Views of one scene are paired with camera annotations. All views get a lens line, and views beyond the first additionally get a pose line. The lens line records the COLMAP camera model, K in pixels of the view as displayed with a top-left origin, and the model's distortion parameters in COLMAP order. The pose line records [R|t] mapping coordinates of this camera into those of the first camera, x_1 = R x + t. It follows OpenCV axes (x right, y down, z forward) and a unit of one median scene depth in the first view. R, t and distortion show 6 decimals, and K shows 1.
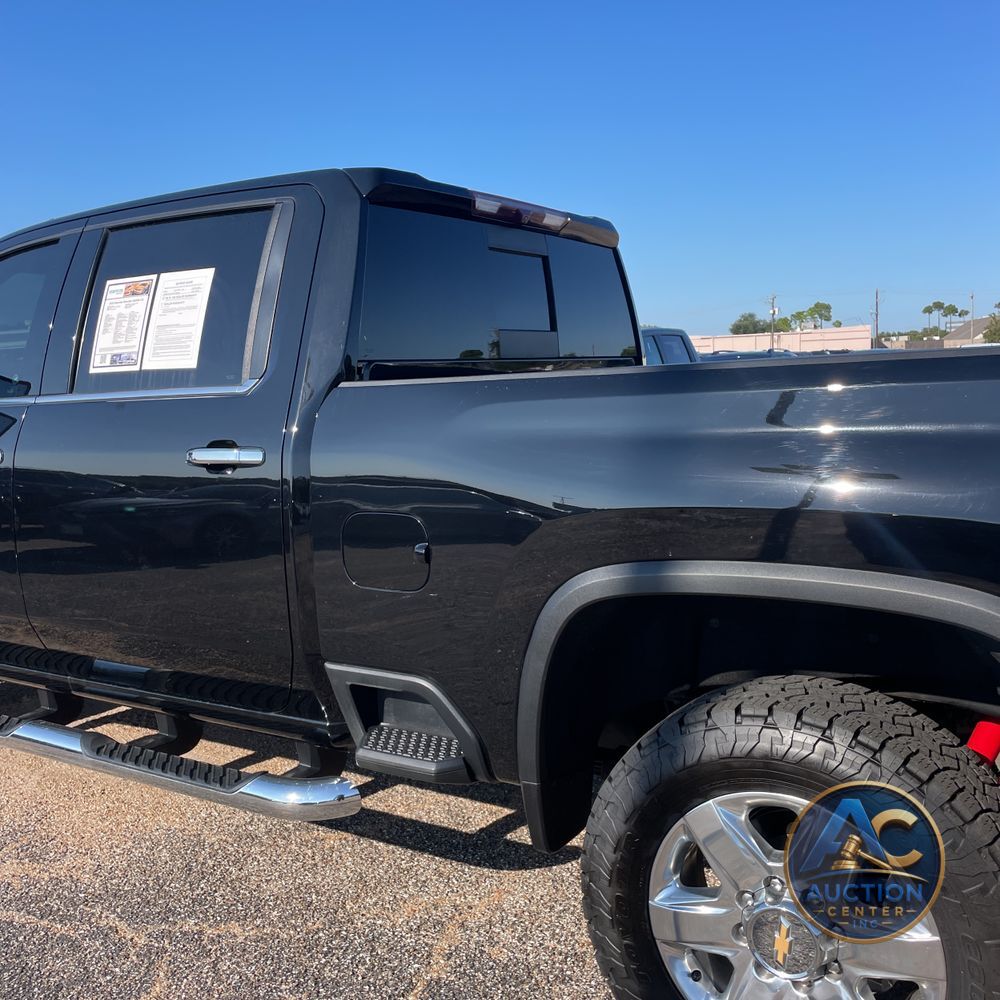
lens RADIAL K [[1013.0, 0, 500.0], [0, 1013.0, 500.0], [0, 0, 1]] dist [0.095241, -0.155257]
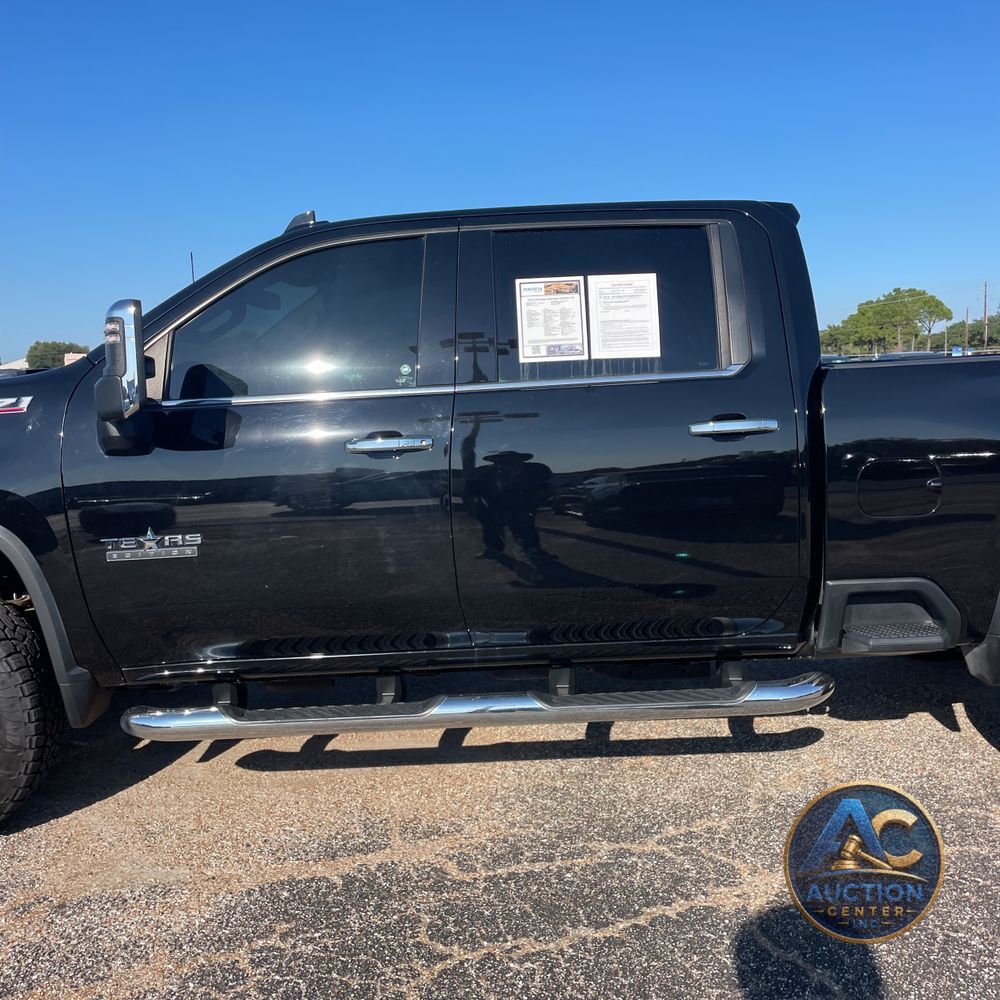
lens RADIAL K [[1013.0, 0, 500.0], [0, 1013.0, 500.0], [0, 0, 1]] dist [0.095241, -0.155257]
pose [[0.846943, -0.059407, 0.528355, -1.021077], [0.070414, 0.997518, -0.000714, 0.023527], [-0.527001, 0.037809, 0.849023, 0.091019]]
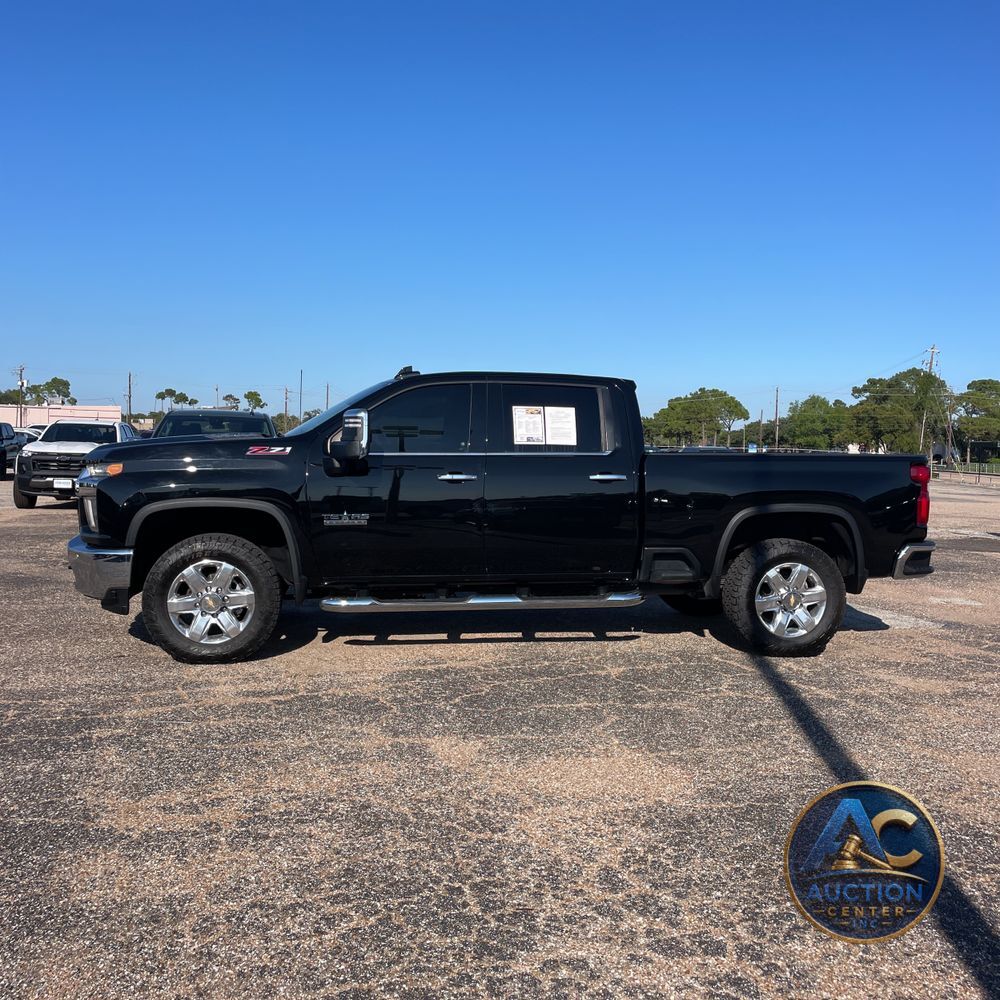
lens RADIAL K [[1013.0, 0, 500.0], [0, 1013.0, 500.0], [0, 0, 1]] dist [0.095241, -0.155257]
pose [[0.742859, 0.017209, 0.669227, -2.070000], [0.034548, 0.997352, -0.063995, 0.165051], [-0.668556, 0.070659, 0.740297, -0.763399]]
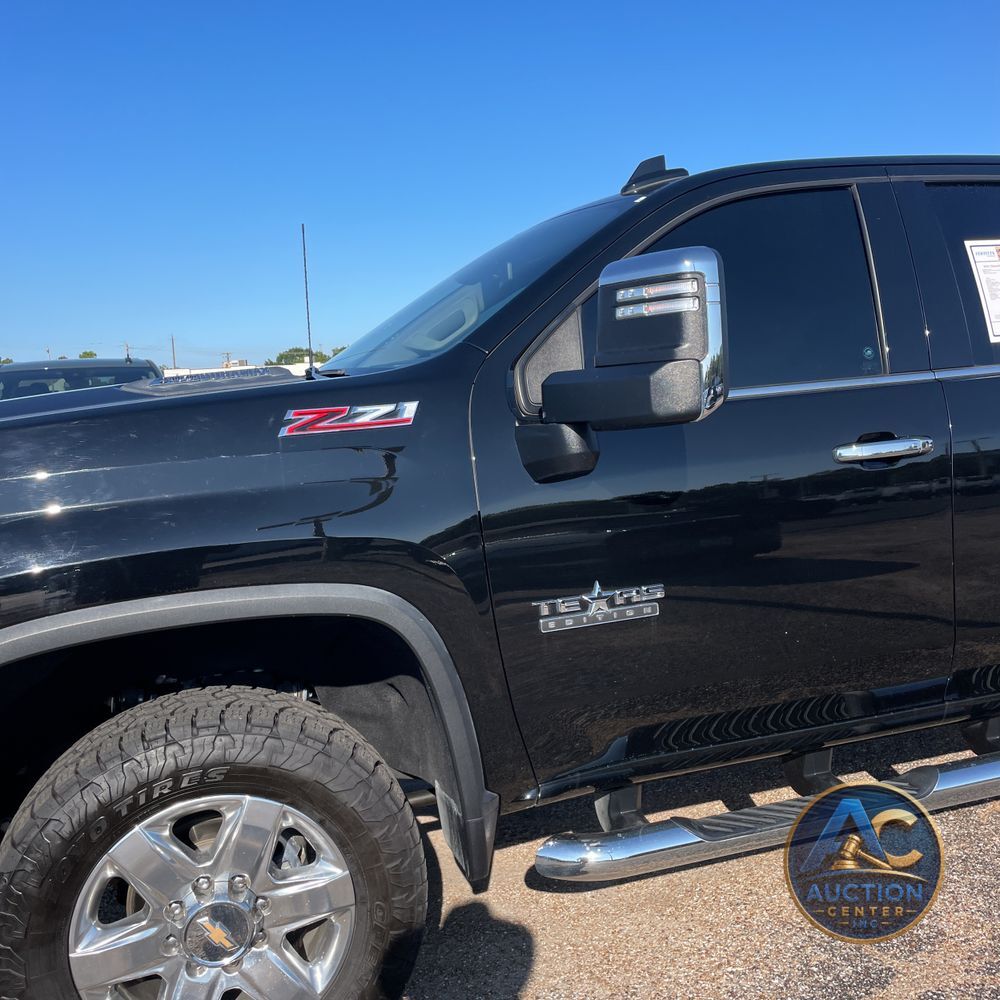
lens RADIAL K [[1020.4, 0, 499.2], [0, 1020.4, 515.1], [0, 0, 1]] dist [0.093882, -0.163412]
pose [[0.638966, -0.098511, 0.762901, -1.396744], [0.128464, 0.991504, 0.020434, -0.048836], [-0.758432, 0.084949, 0.646192, 0.768639]]
